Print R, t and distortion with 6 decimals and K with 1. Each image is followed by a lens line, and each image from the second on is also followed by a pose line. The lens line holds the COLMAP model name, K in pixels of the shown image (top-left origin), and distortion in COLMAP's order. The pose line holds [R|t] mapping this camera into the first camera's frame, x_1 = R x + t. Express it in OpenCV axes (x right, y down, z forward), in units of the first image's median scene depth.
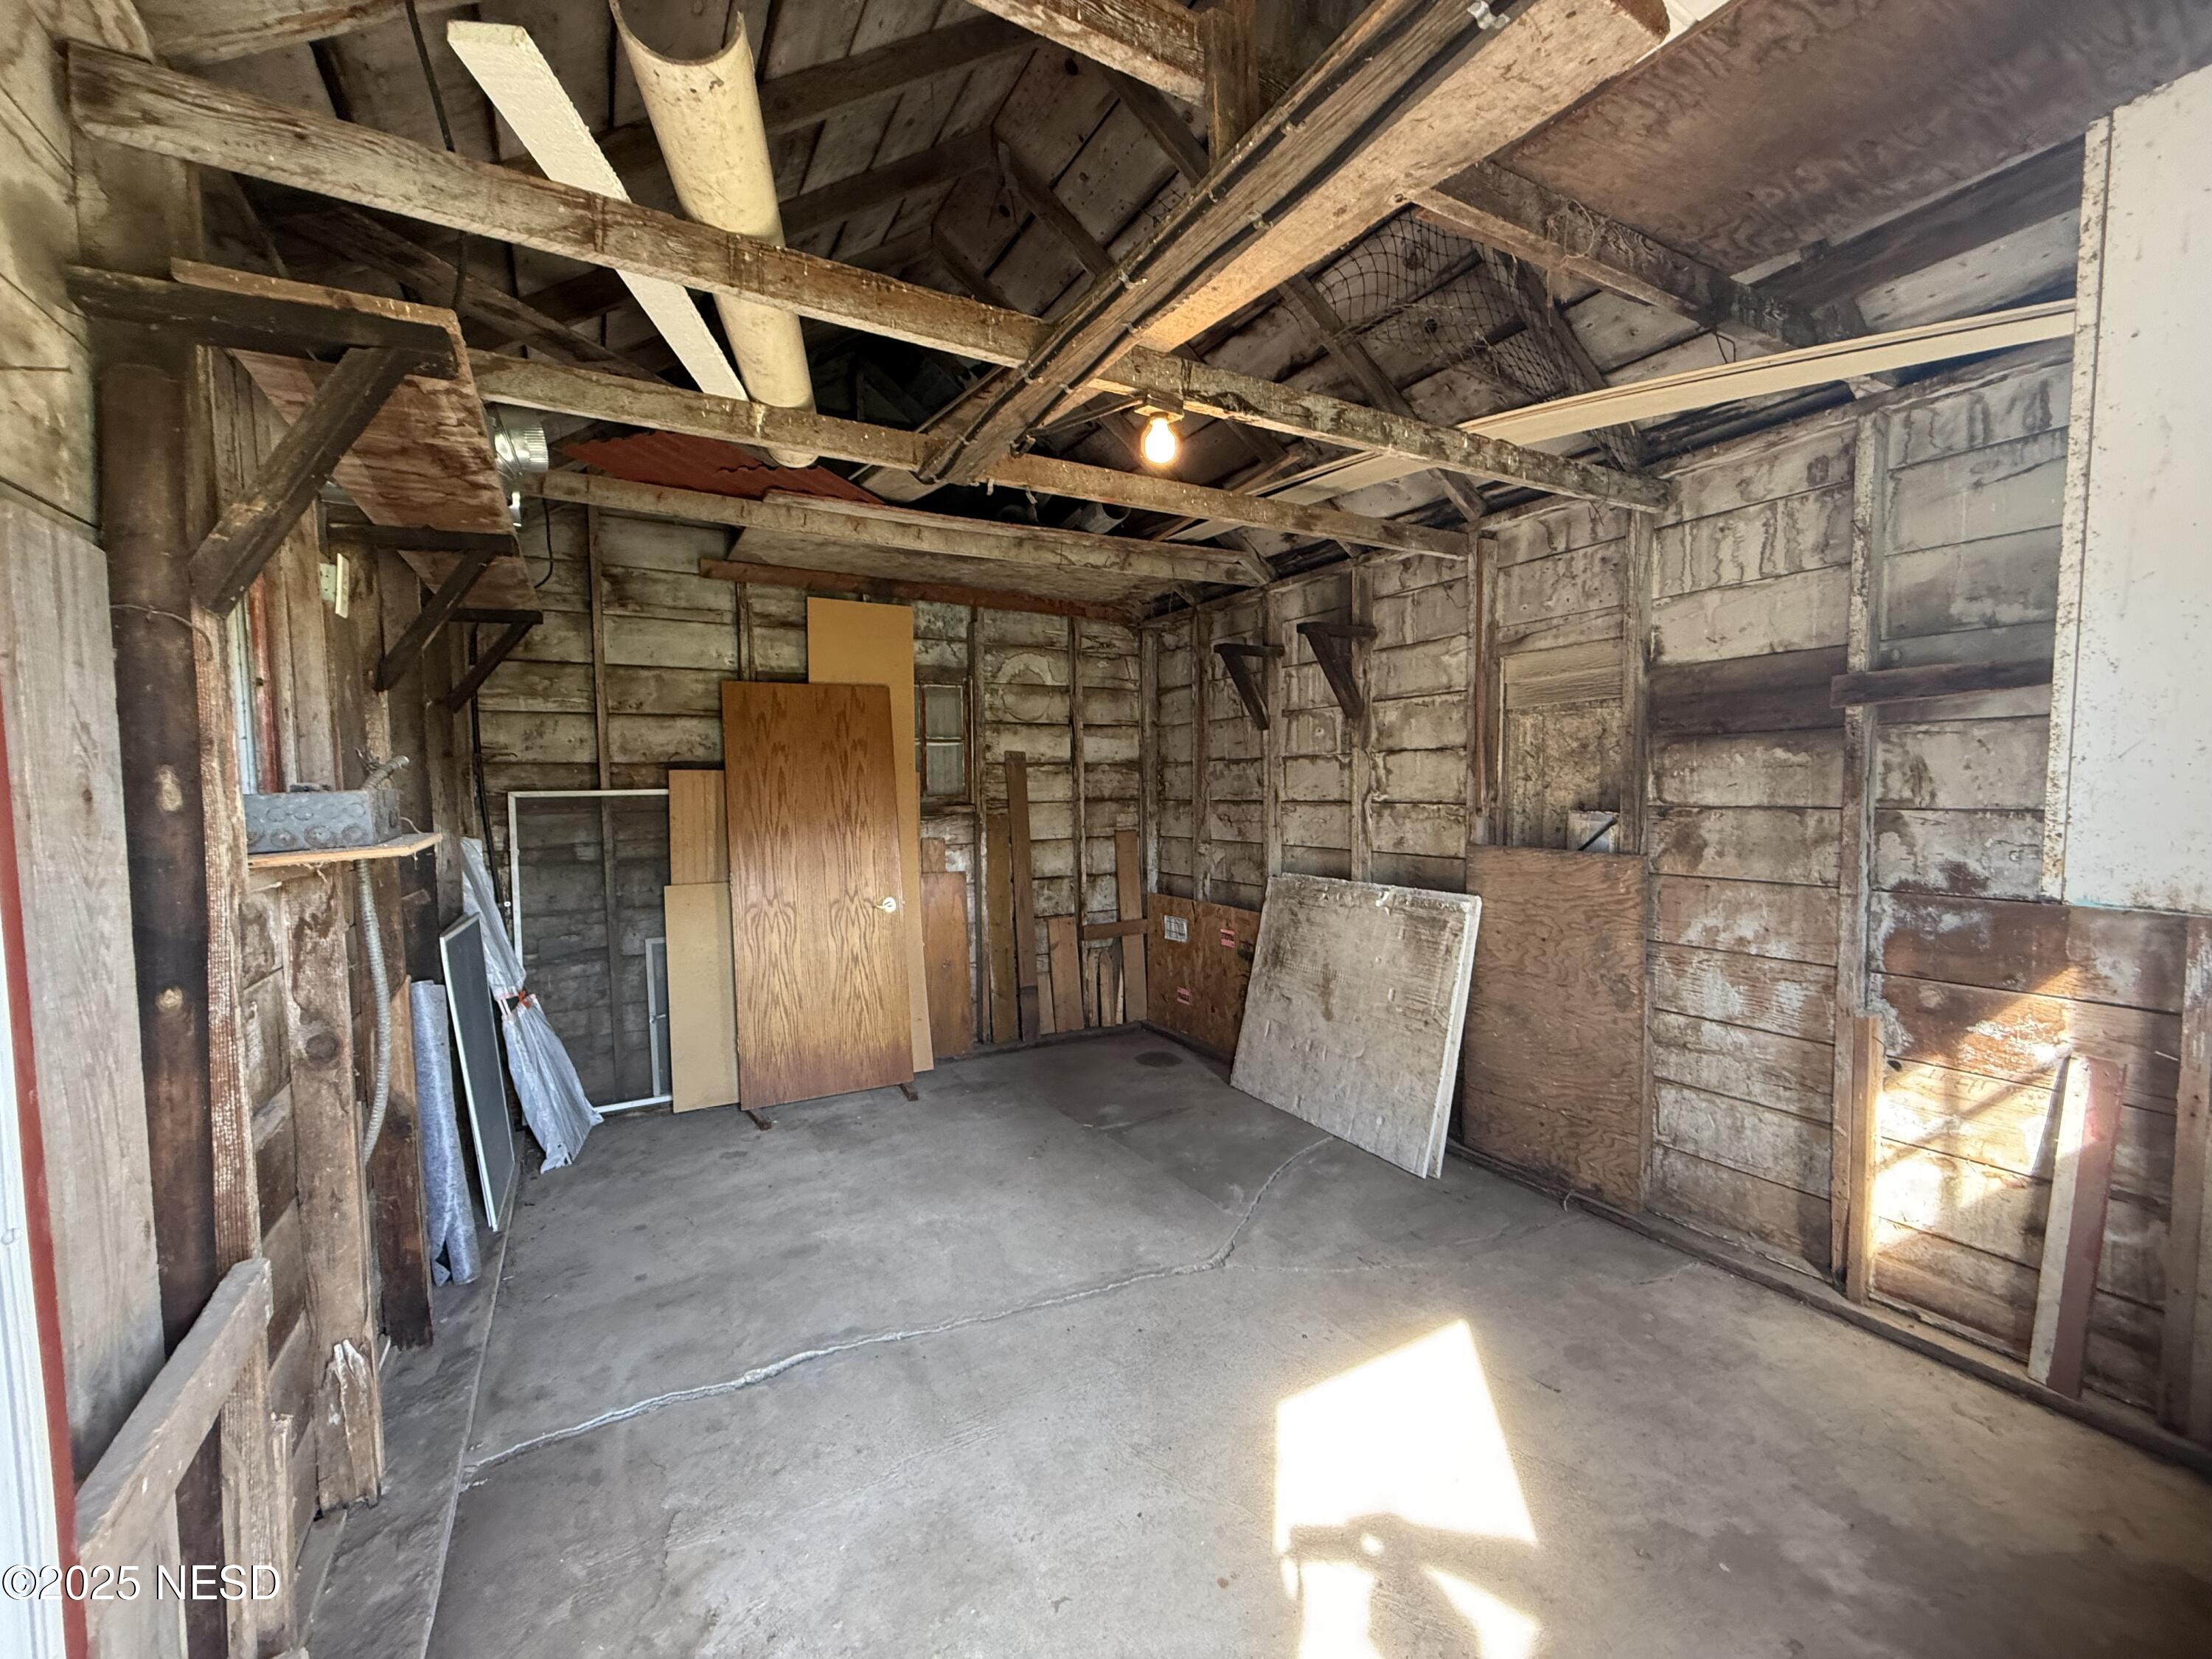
lens RADIAL K [[881.6, 0, 1098.5], [0, 881.6, 829.1], [0, 0, 1]] dist [0.001396, -0.000059]
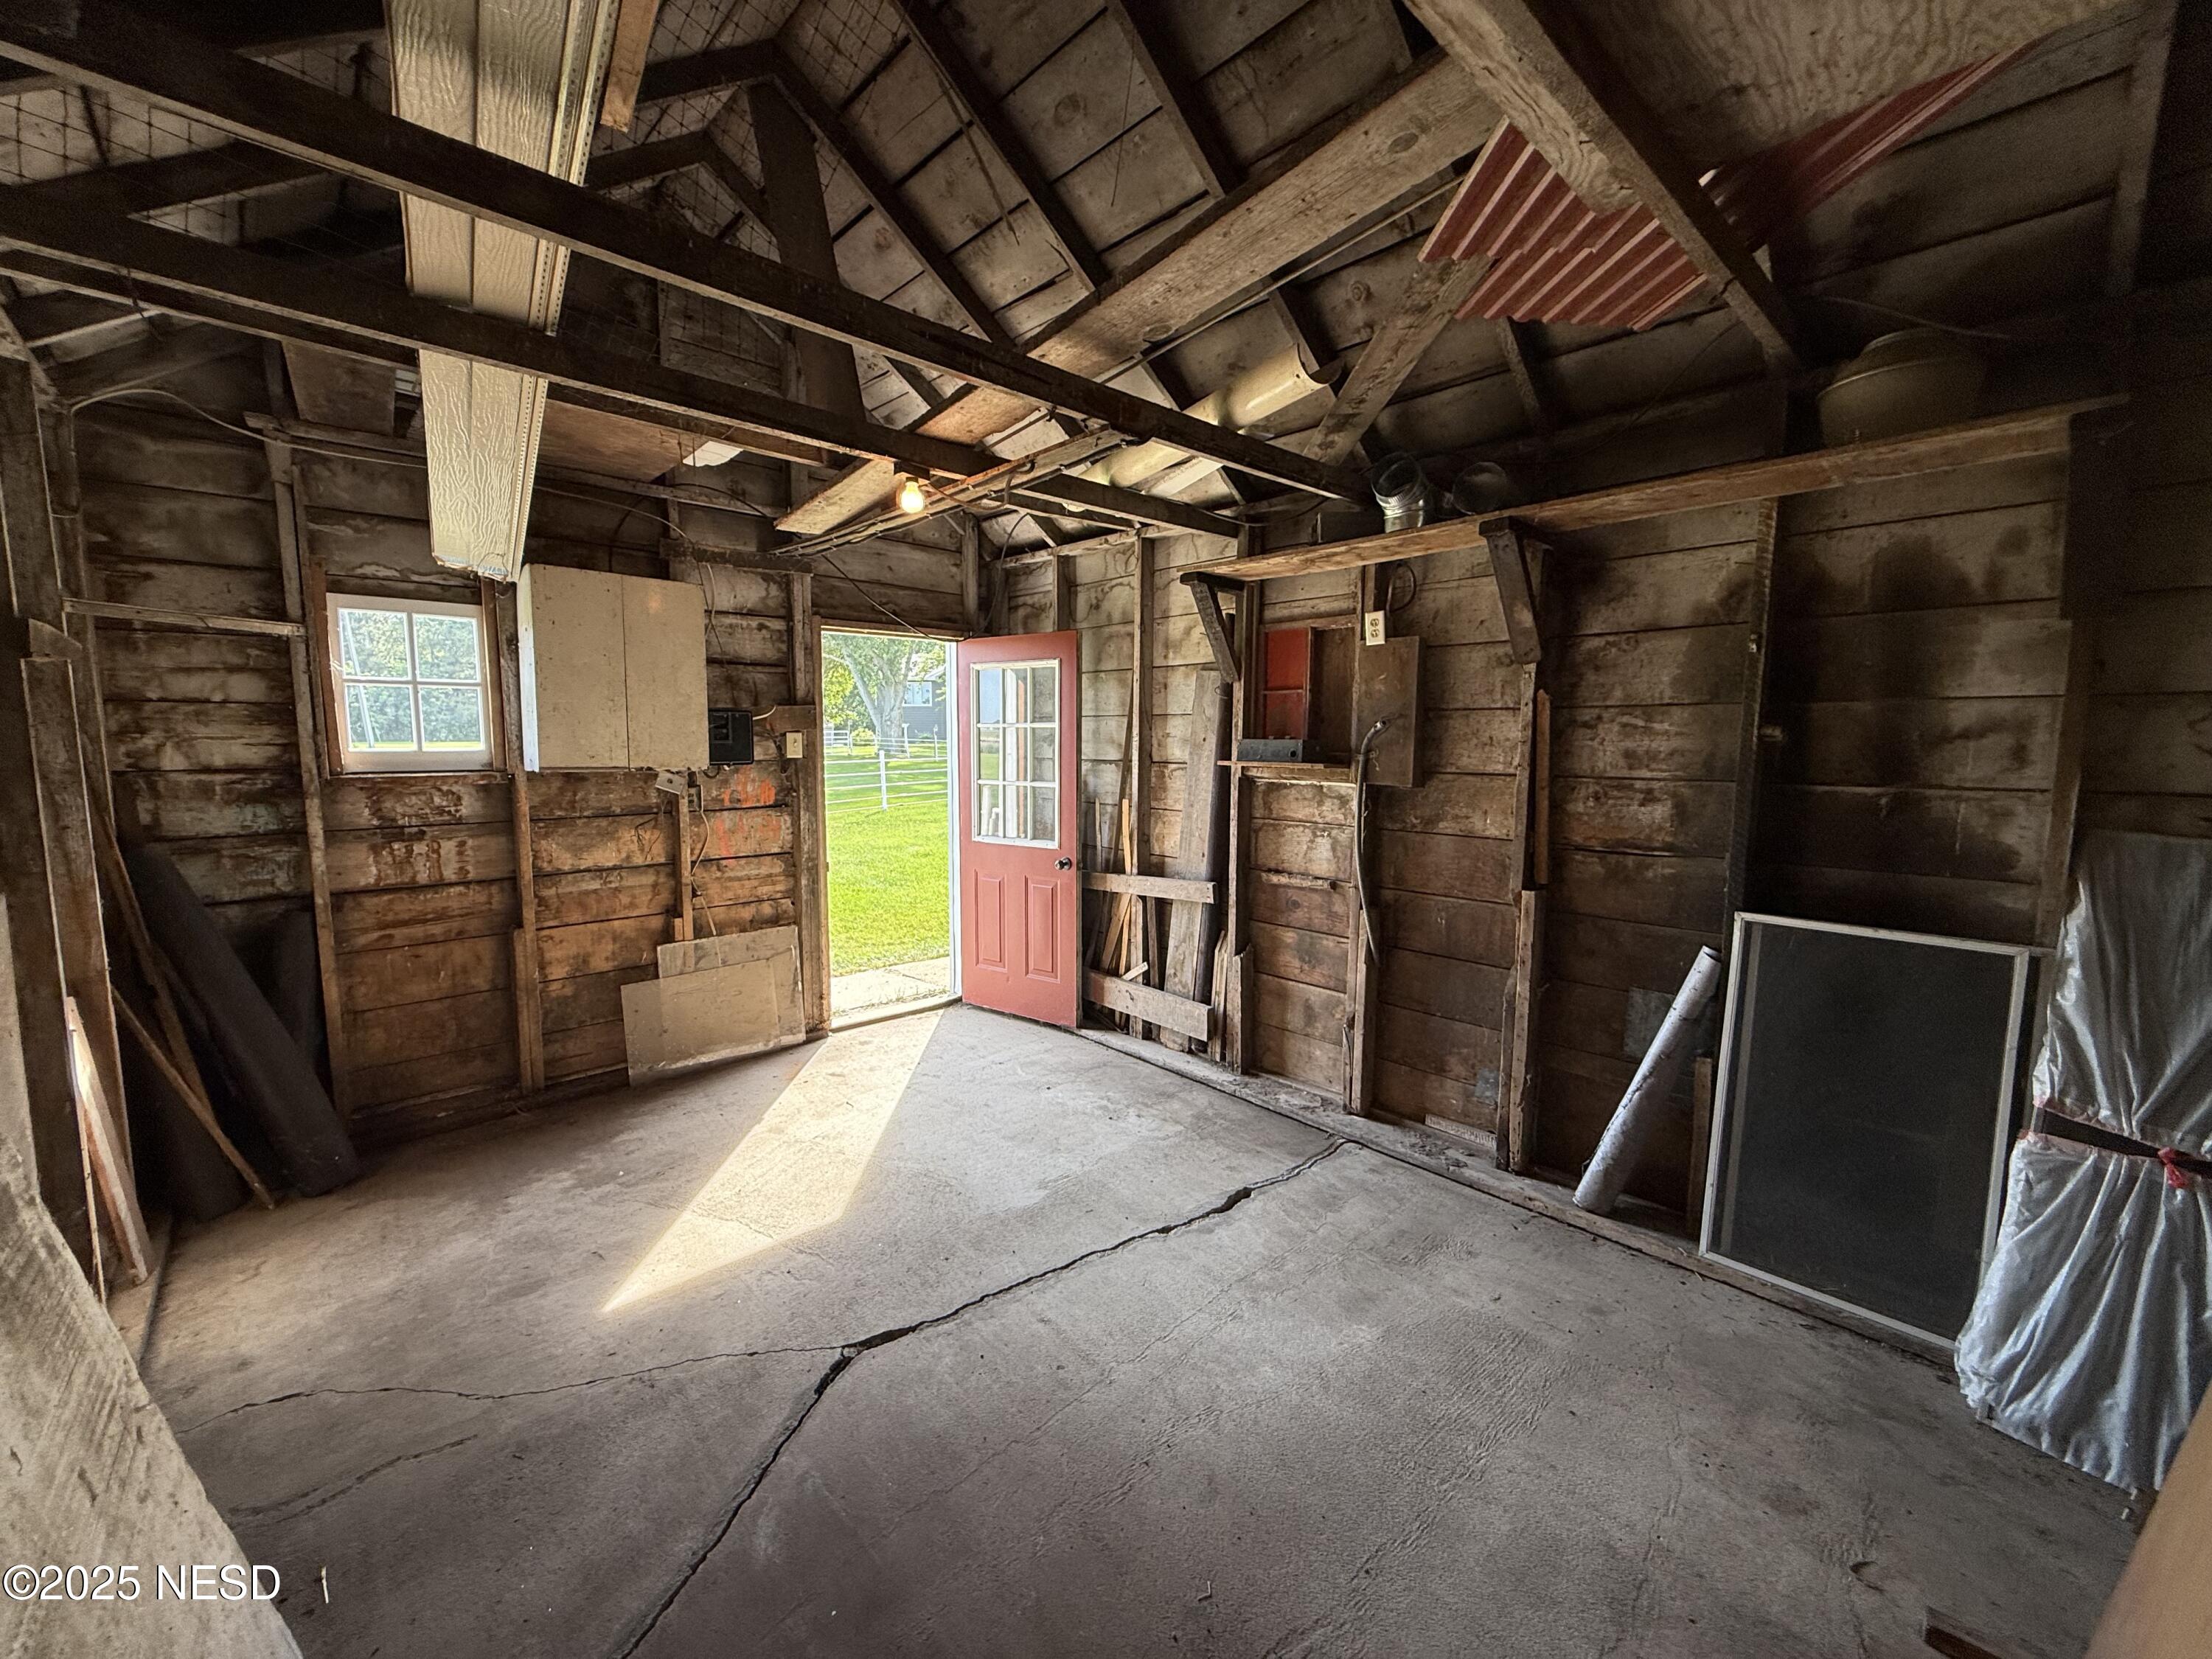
lens RADIAL K [[881.6, 0, 1098.5], [0, 881.6, 829.1], [0, 0, 1]] dist [0.001396, -0.000059]
pose [[-0.974000, 0.033284, -0.224089, 0.094827], [-0.004290, 0.986261, 0.165137, -0.127545], [0.226507, 0.161805, -0.960476, 2.086838]]
